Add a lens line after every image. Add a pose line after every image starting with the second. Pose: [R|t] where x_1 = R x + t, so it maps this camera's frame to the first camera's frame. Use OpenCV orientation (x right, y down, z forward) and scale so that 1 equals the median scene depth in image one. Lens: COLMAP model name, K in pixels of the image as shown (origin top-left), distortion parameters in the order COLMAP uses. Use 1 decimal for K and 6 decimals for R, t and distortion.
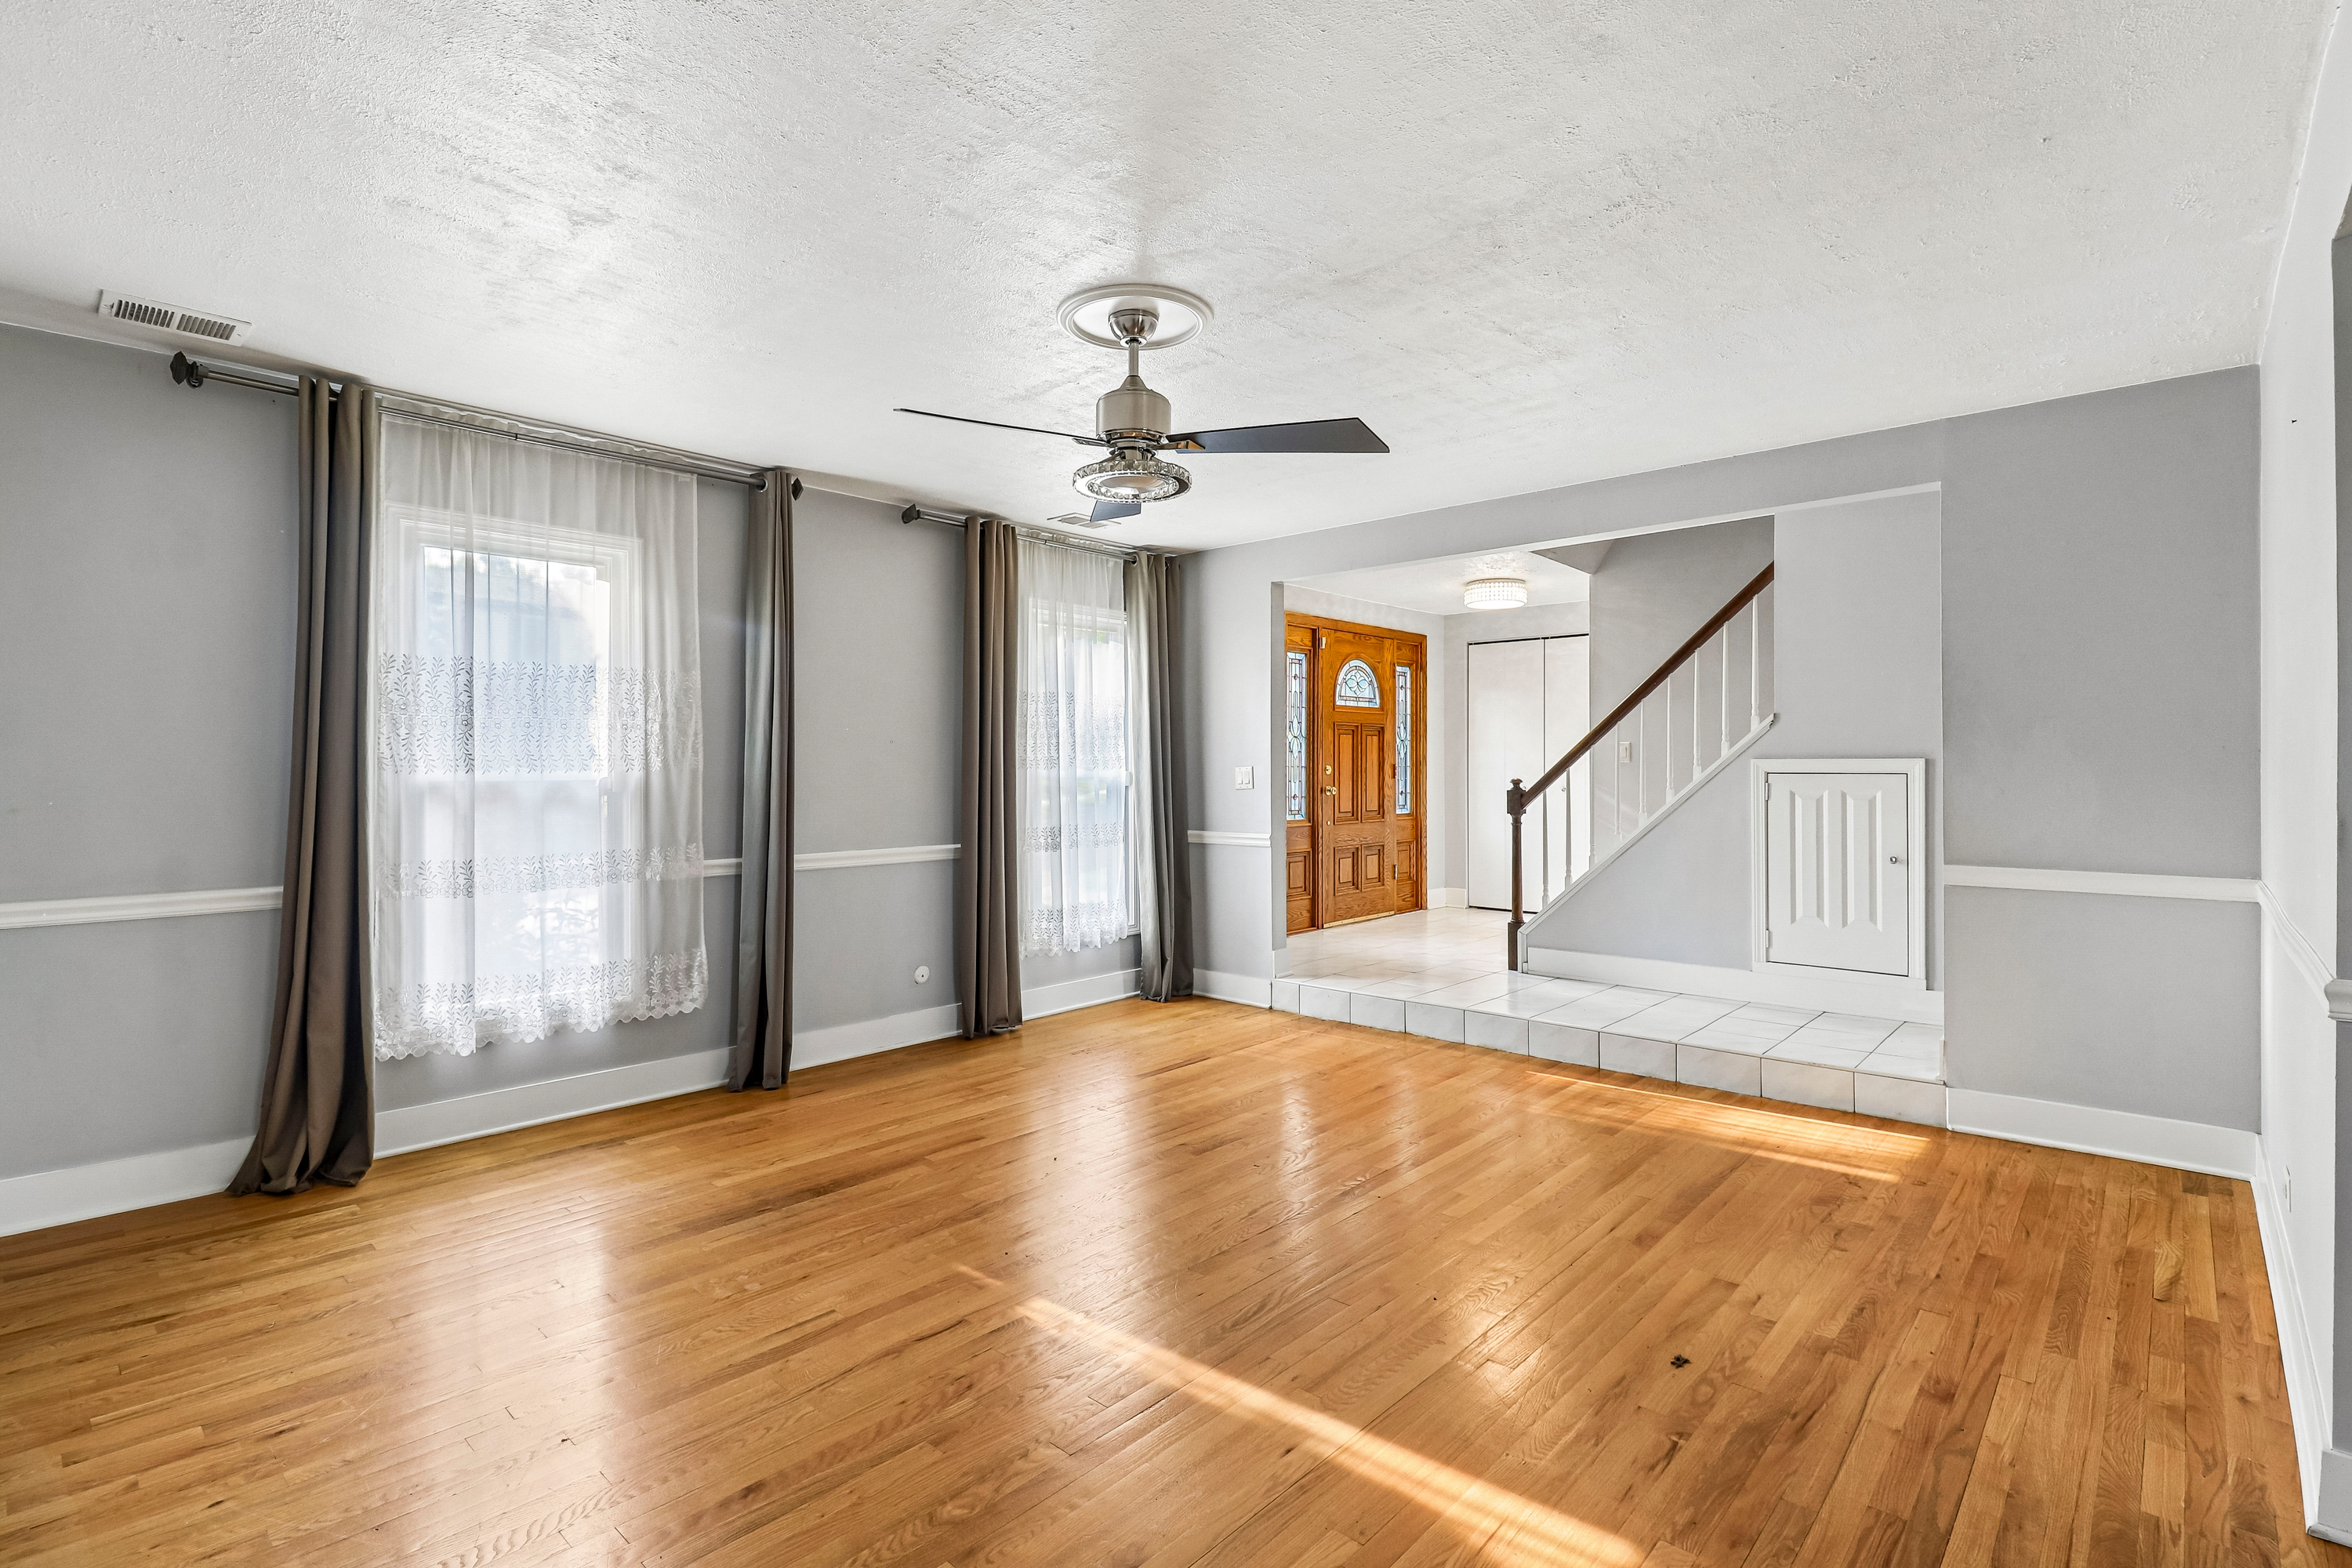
lens RADIAL K [[1102.9, 0, 1145.1], [0, 1102.9, 756.2], [0, 0, 1]] dist [-0.013536, -0.003483]
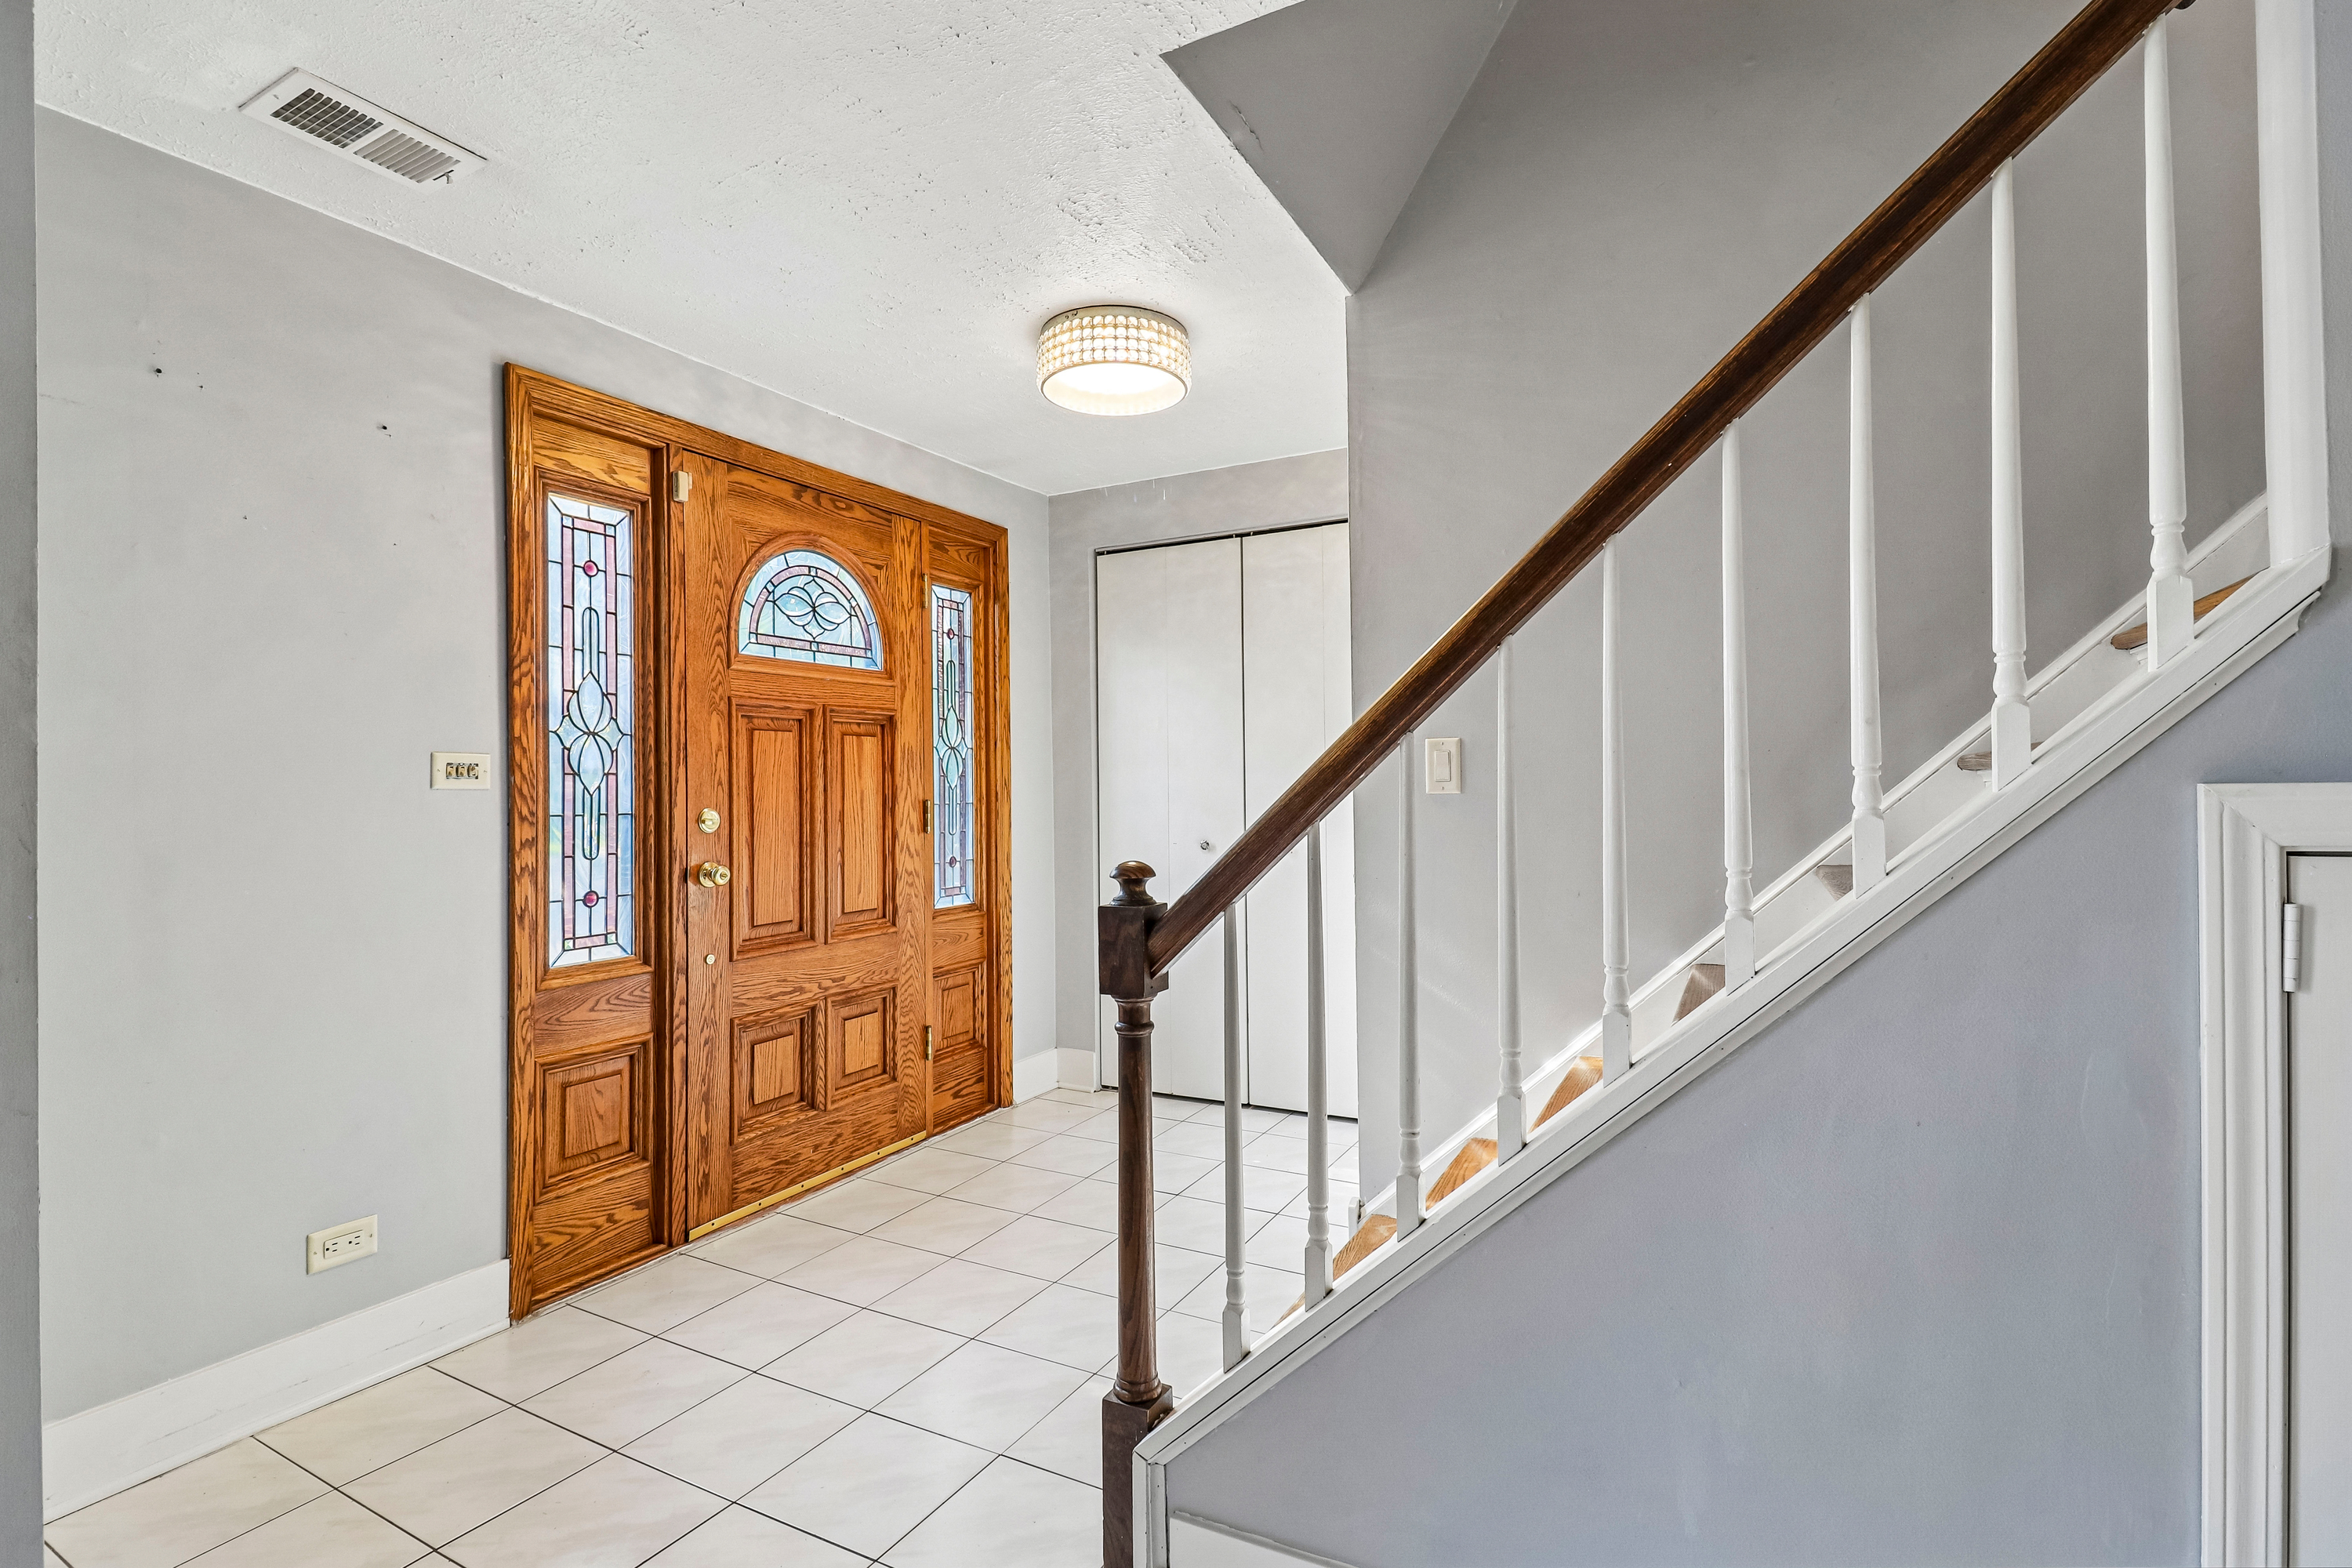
lens RADIAL K [[1102.9, 0, 1151.1], [0, 1102.9, 786.8], [0, 0, 1]] dist [-0.013536, -0.003483]
pose [[0.967697, -0.012970, 0.251781, 0.213047], [0.011440, 0.999906, 0.007537, -0.000626], [-0.251855, -0.004413, 0.967755, 0.572825]]
